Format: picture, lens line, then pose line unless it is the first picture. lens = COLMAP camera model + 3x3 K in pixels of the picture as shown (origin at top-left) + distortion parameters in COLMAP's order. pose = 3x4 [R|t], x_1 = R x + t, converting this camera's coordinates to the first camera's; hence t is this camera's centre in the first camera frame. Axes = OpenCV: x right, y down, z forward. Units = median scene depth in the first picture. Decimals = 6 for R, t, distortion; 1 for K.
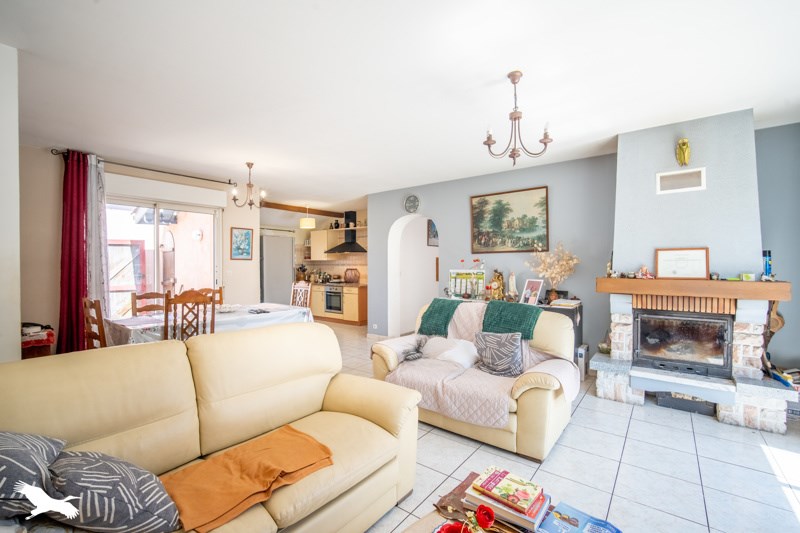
lens RADIAL K [[351.7, 0, 398.4], [0, 351.7, 271.2], [0, 0, 1]] dist [-0.004302, 0.001297]
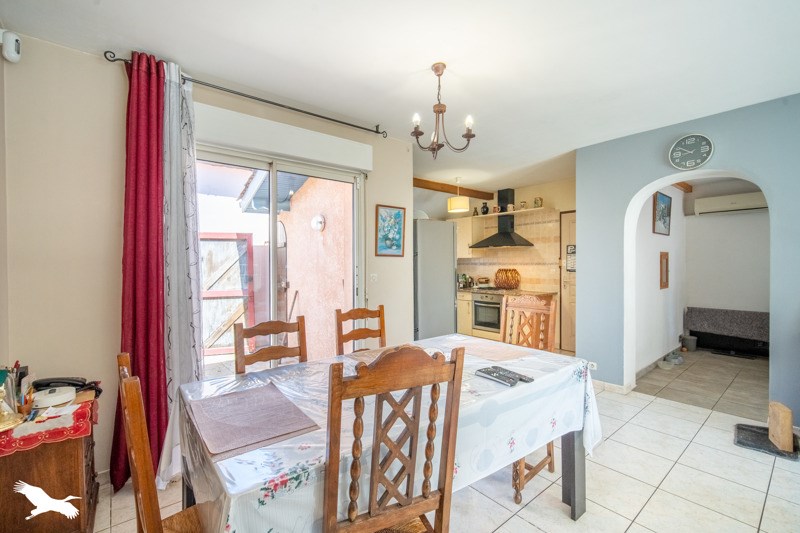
lens RADIAL K [[351.7, 0, 402.8], [0, 351.7, 273.5], [0, 0, 1]] dist [-0.004302, 0.001297]
pose [[0.977066, 0.003317, -0.212909, -0.265407], [-0.001494, 0.999961, 0.008720, -0.006479], [0.212929, -0.008202, 0.977033, 0.354759]]
